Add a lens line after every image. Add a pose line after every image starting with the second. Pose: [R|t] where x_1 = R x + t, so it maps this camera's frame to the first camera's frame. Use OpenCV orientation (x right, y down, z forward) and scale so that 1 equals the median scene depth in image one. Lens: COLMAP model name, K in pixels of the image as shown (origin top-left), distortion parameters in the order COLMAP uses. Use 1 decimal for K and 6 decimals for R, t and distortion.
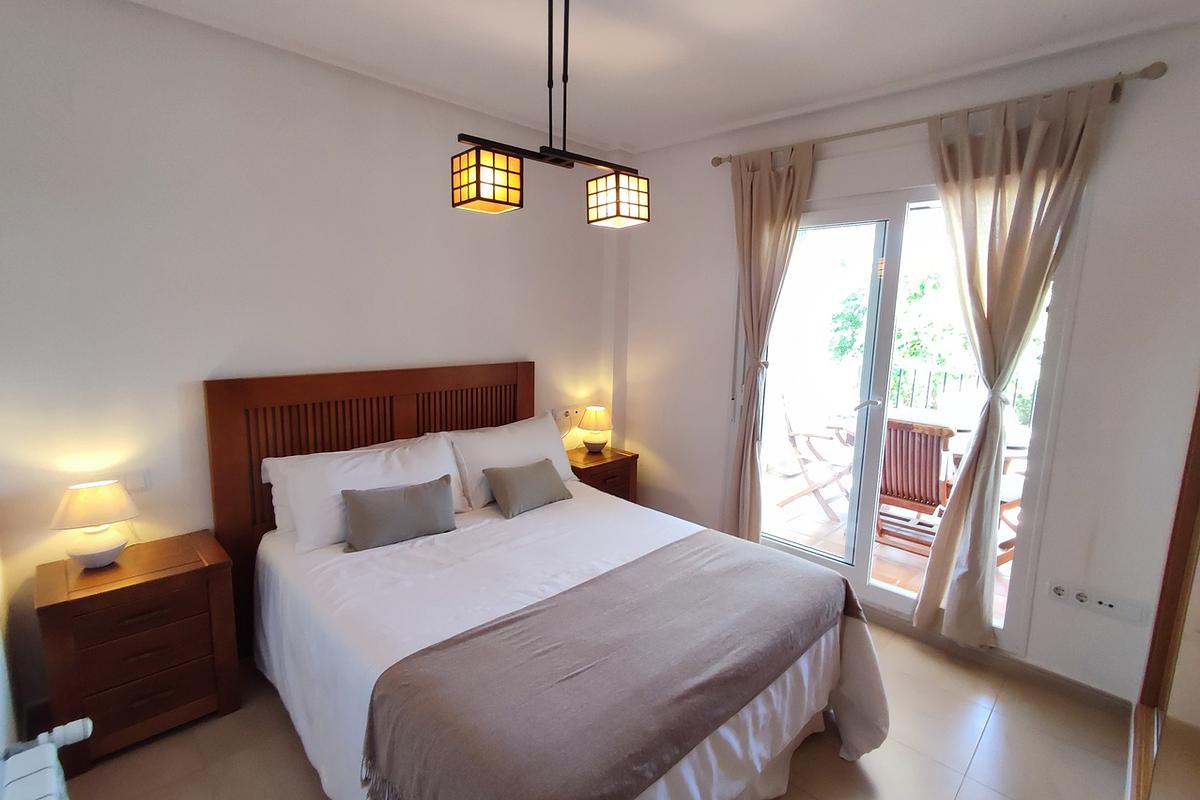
lens RADIAL K [[547.2, 0, 602.9], [0, 547.2, 398.8], [0, 0, 1]] dist [-0.006204, 0.002014]
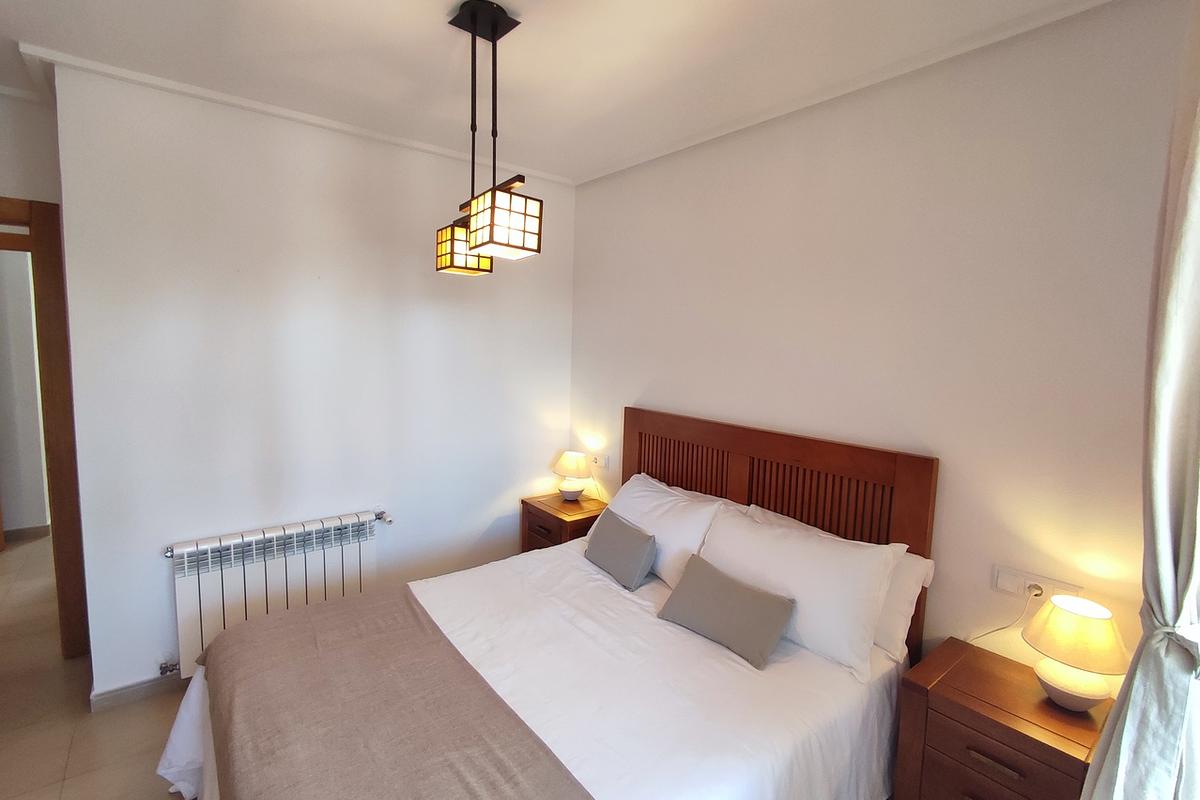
lens RADIAL K [[547.2, 0, 605.6], [0, 547.2, 396.5], [0, 0, 1]] dist [-0.006204, 0.002014]
pose [[-0.104133, 0.083840, -0.991023, 0.591996], [-0.173482, 0.979634, 0.101105, -0.164662], [0.979316, 0.182453, -0.087467, 0.890532]]
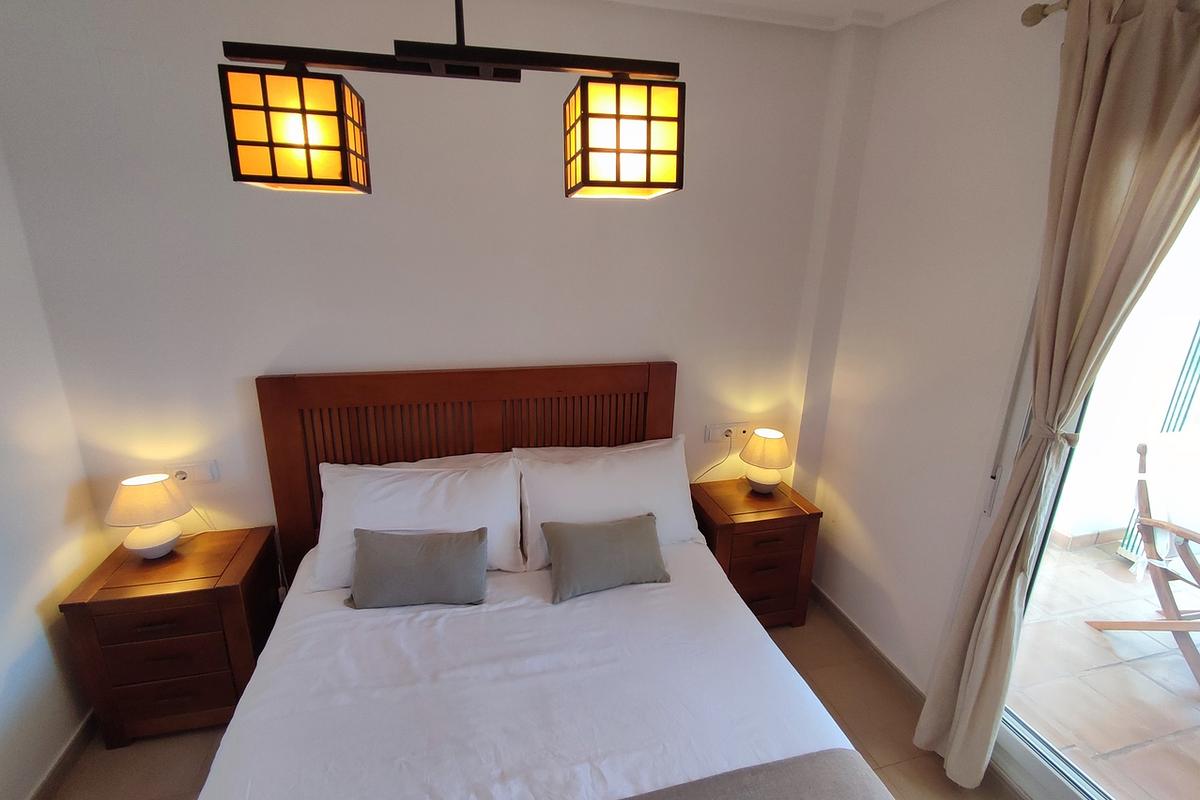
lens RADIAL K [[547.2, 0, 605.3], [0, 547.2, 397.0], [0, 0, 1]] dist [-0.006204, 0.002014]
pose [[0.864529, 0.148117, -0.480262, 0.185016], [-0.086260, 0.985136, 0.148547, -0.155560], [0.495126, -0.086996, 0.864455, 0.410010]]
